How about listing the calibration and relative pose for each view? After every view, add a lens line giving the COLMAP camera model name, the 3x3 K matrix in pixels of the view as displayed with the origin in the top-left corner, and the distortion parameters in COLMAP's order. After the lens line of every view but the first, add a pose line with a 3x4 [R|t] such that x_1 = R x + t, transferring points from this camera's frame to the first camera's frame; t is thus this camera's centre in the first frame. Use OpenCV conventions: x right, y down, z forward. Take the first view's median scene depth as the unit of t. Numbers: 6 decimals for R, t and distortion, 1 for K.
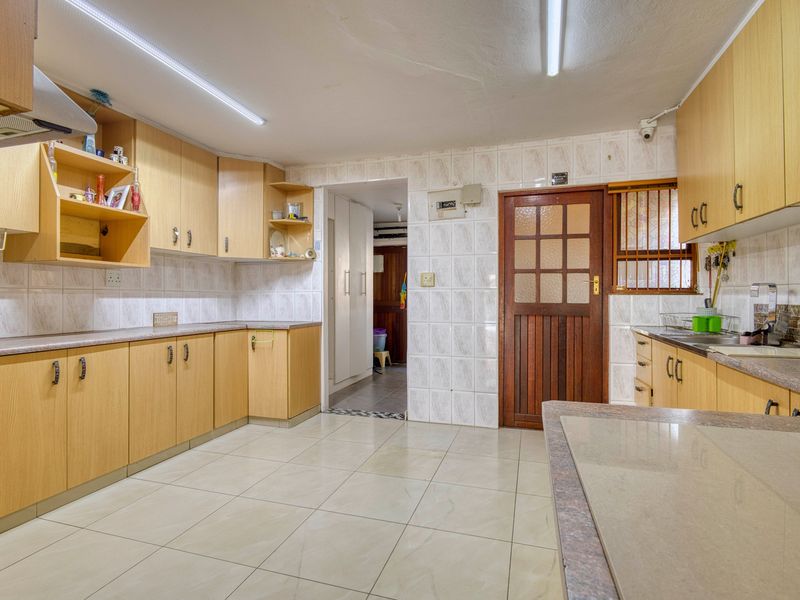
lens RADIAL K [[416.8, 0, 400.3], [0, 416.8, 296.9], [0, 0, 1]] dist [-0.001971, -0.000130]
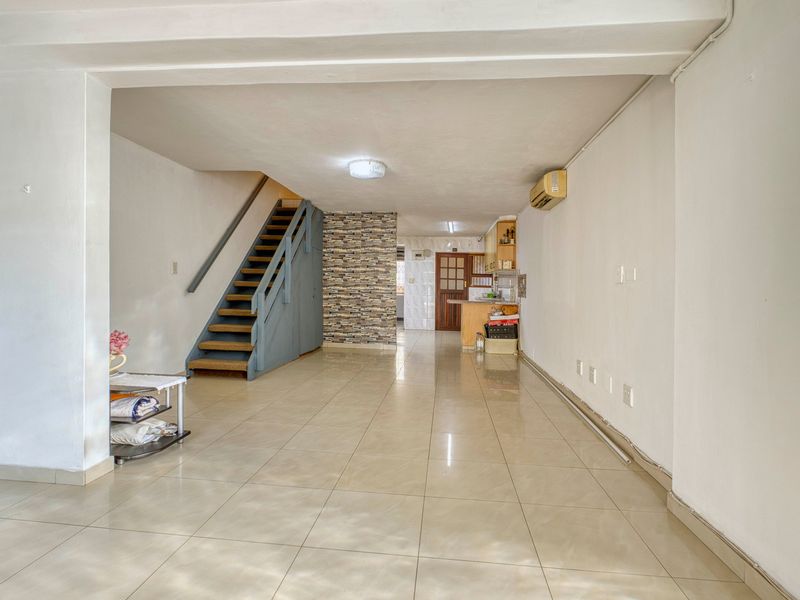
lens RADIAL K [[424.8, 0, 403.4], [0, 424.8, 289.1], [0, 0, 1]] dist [-0.001794, -0.000307]
pose [[0.978448, 0.021873, 0.205332, -0.628729], [-0.023476, 0.999710, 0.005371, 0.003534], [-0.205155, -0.010076, 0.978678, -1.994050]]
